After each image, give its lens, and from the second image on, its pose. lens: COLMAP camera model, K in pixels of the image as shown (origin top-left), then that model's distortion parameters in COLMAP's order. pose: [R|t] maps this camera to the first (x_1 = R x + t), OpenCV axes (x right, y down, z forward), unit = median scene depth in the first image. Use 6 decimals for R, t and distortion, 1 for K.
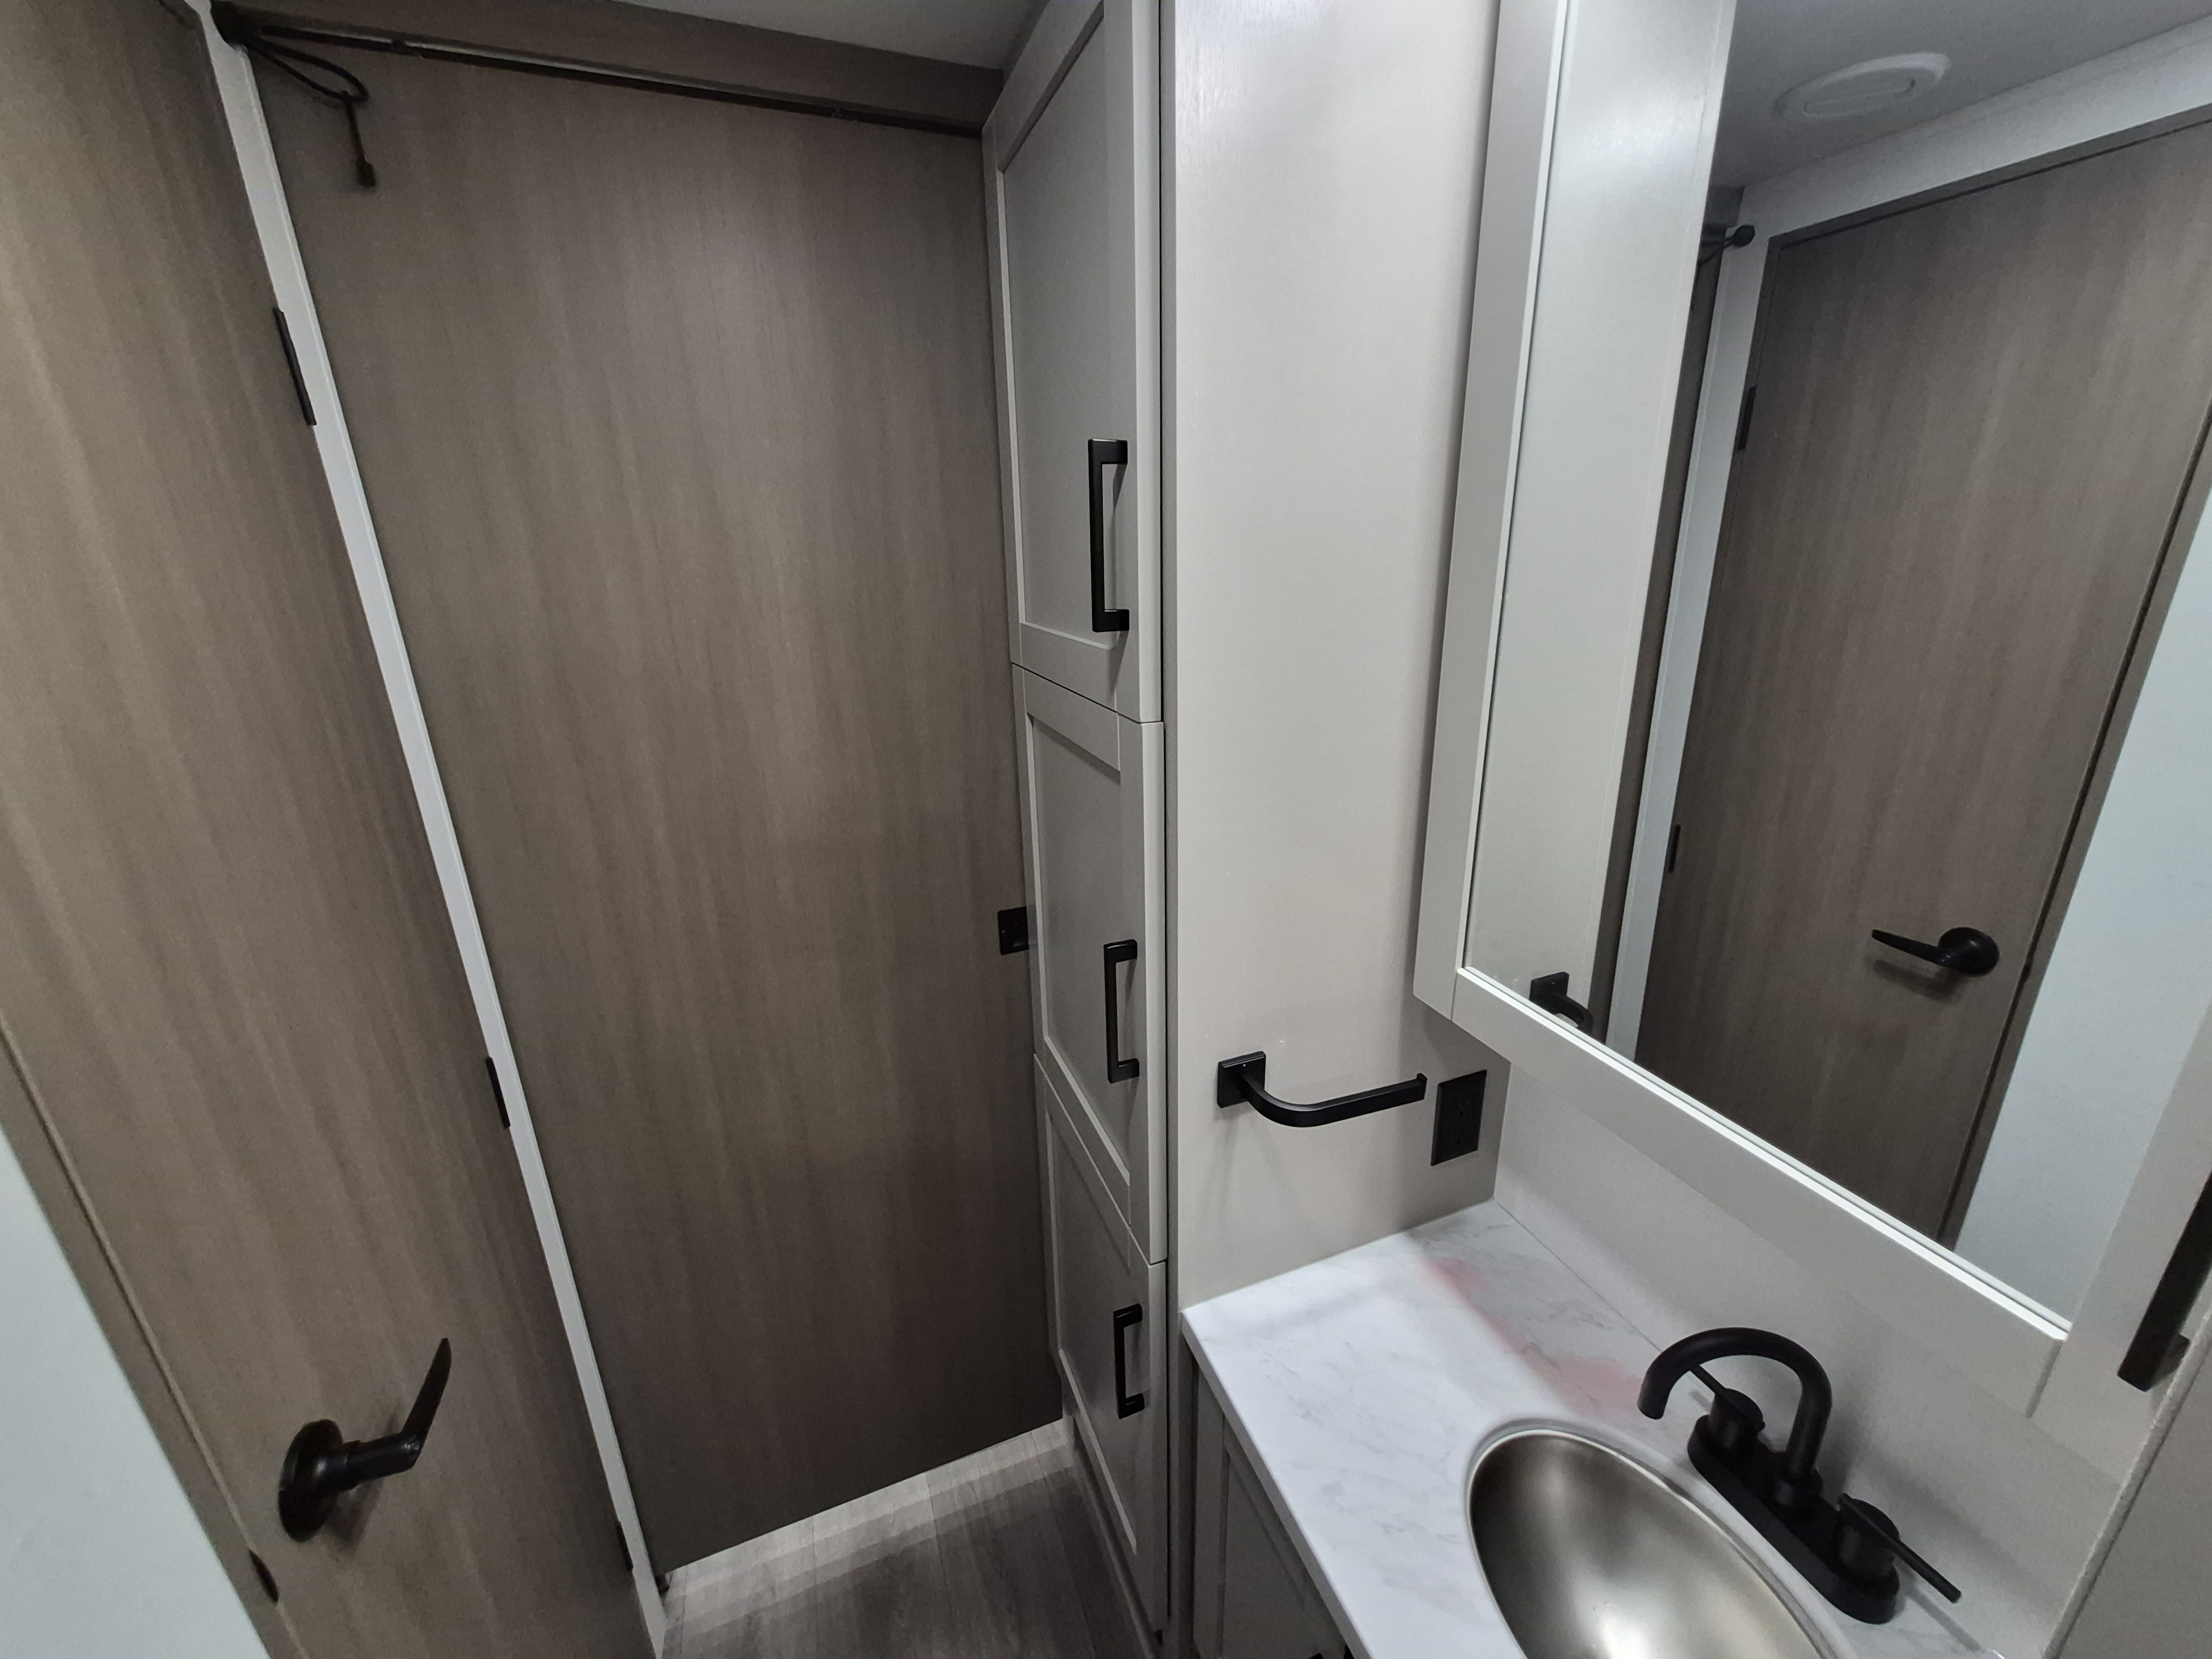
lens RADIAL K [[862.7, 0, 1120.3], [0, 862.7, 823.4], [0, 0, 1]] dist [0.000752, -0.000590]
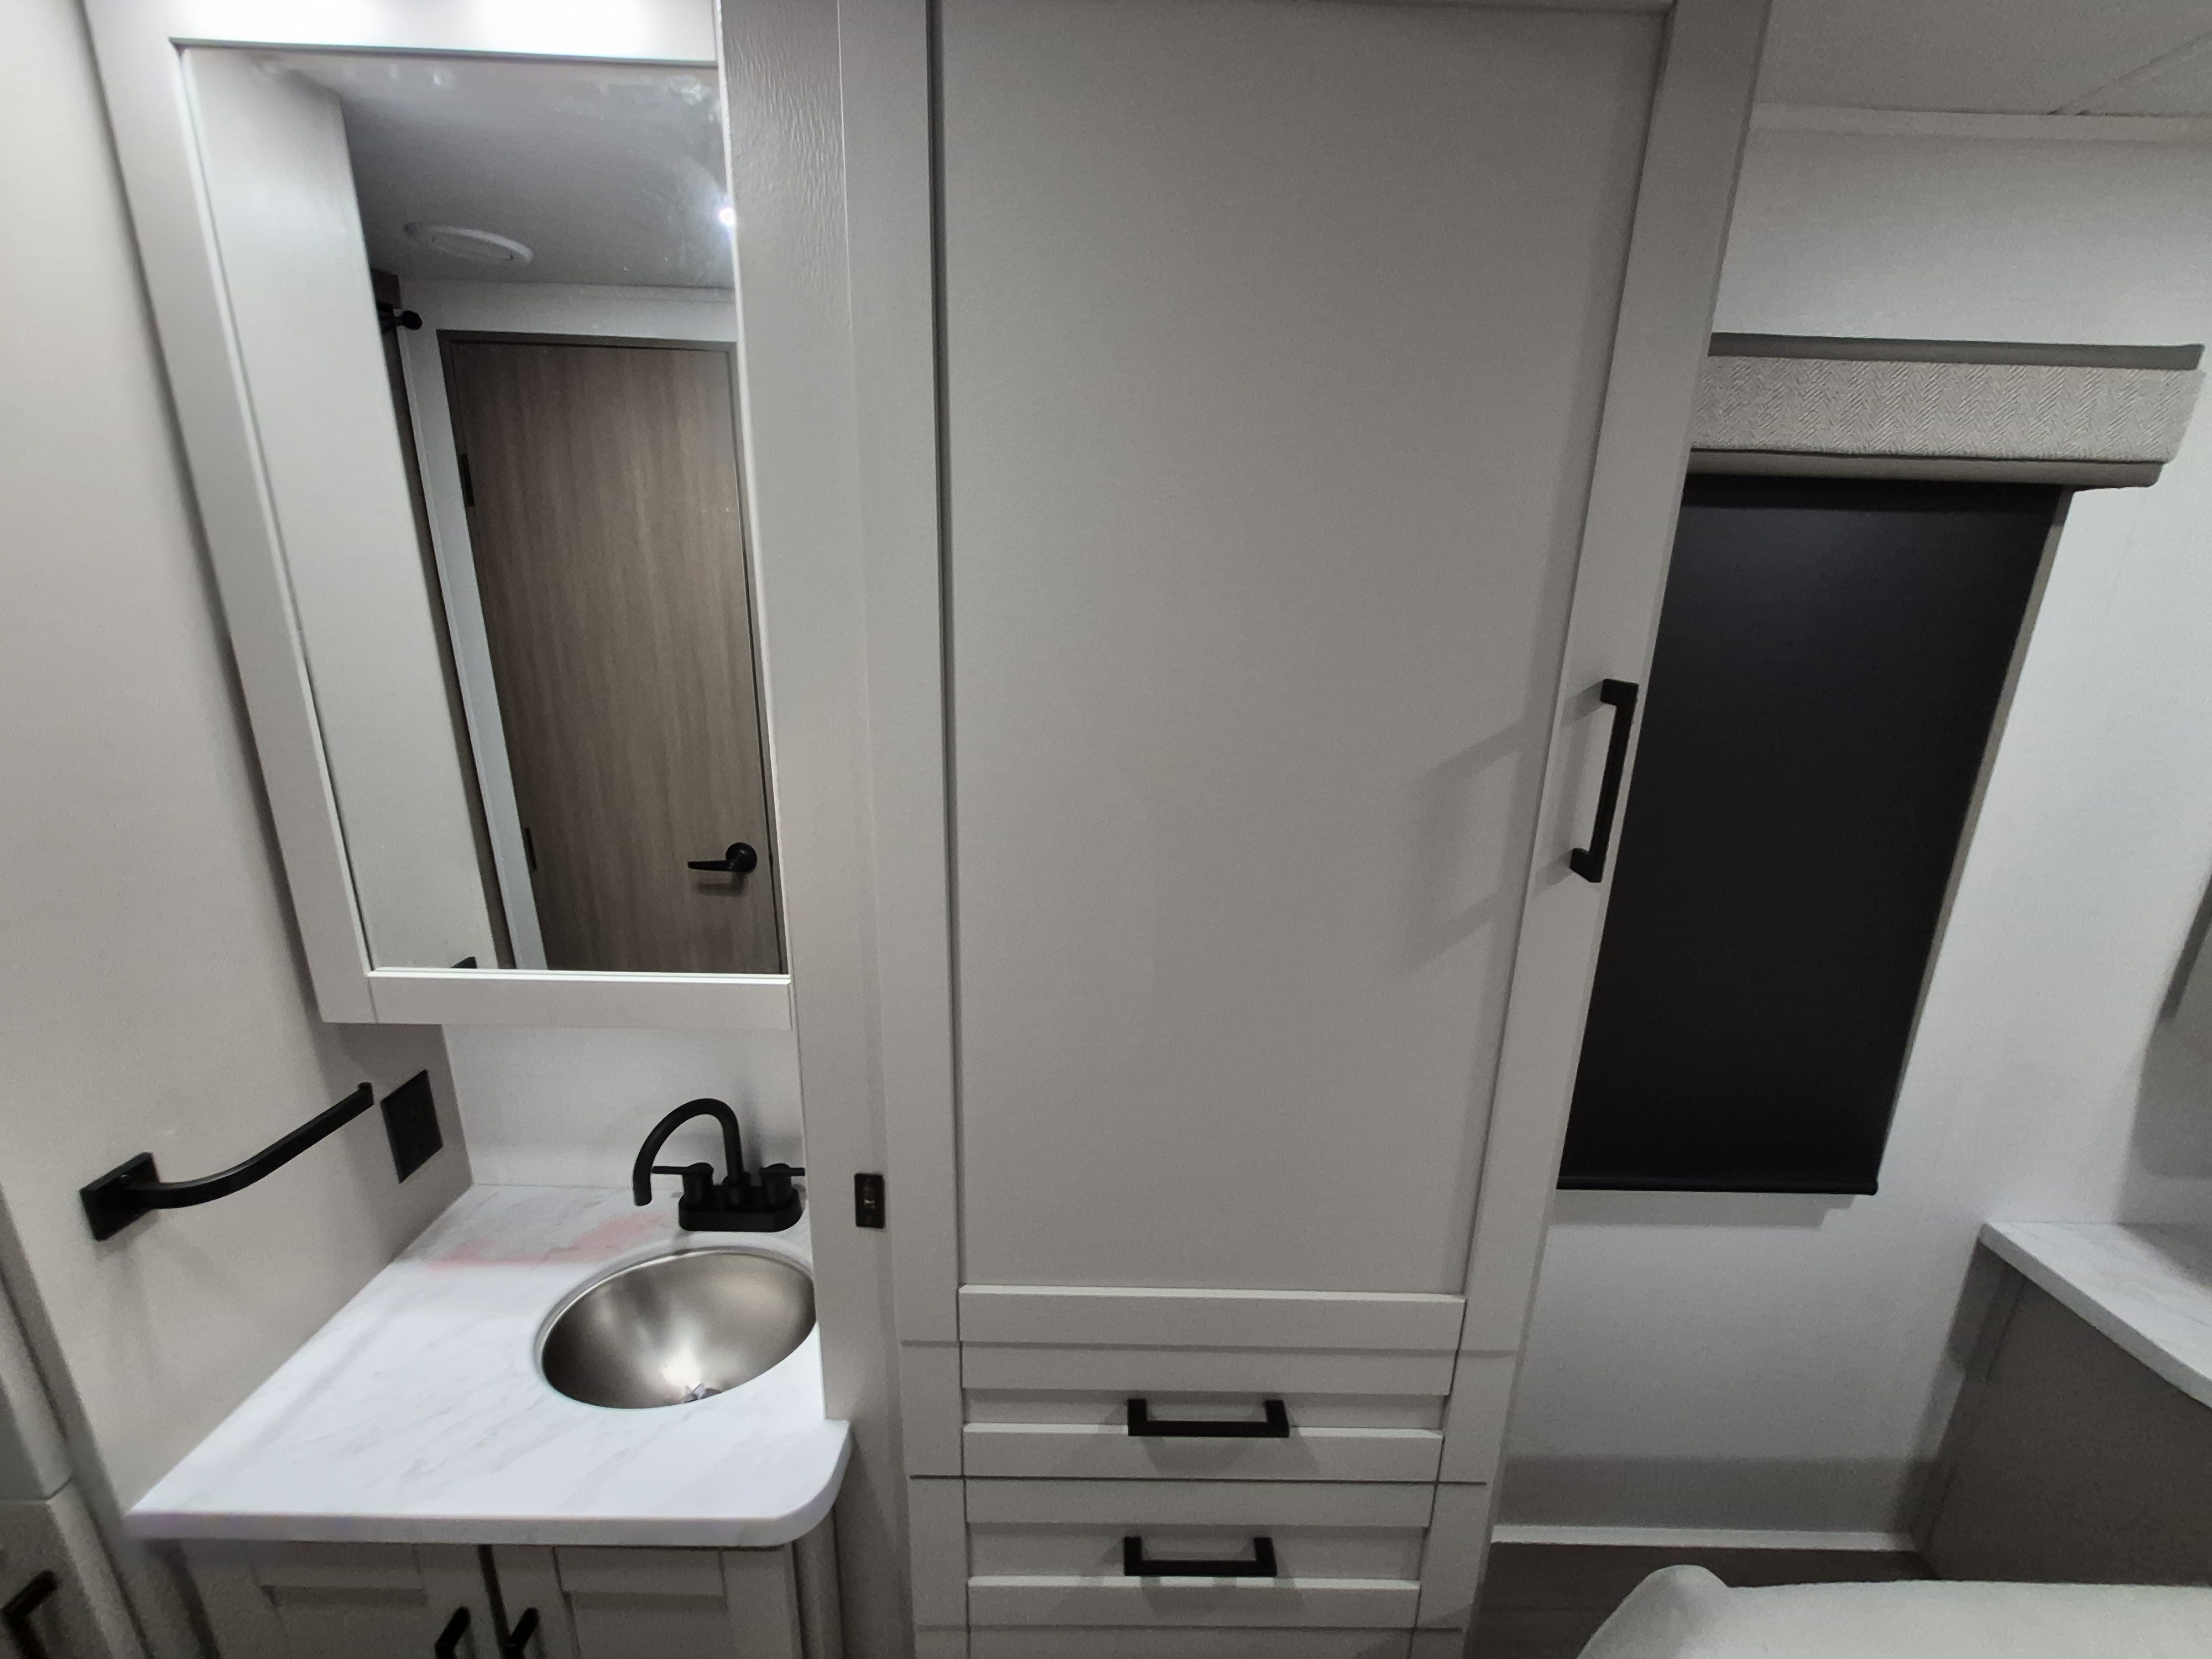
lens RADIAL K [[862.7, 0, 1114.3], [0, 862.7, 817.3], [0, 0, 1]] dist [0.000752, -0.000590]
pose [[0.359247, -0.212044, 0.908834, -0.176751], [0.249965, 0.960126, 0.125204, 0.067375], [-0.899143, 0.182197, 0.397926, -0.250596]]
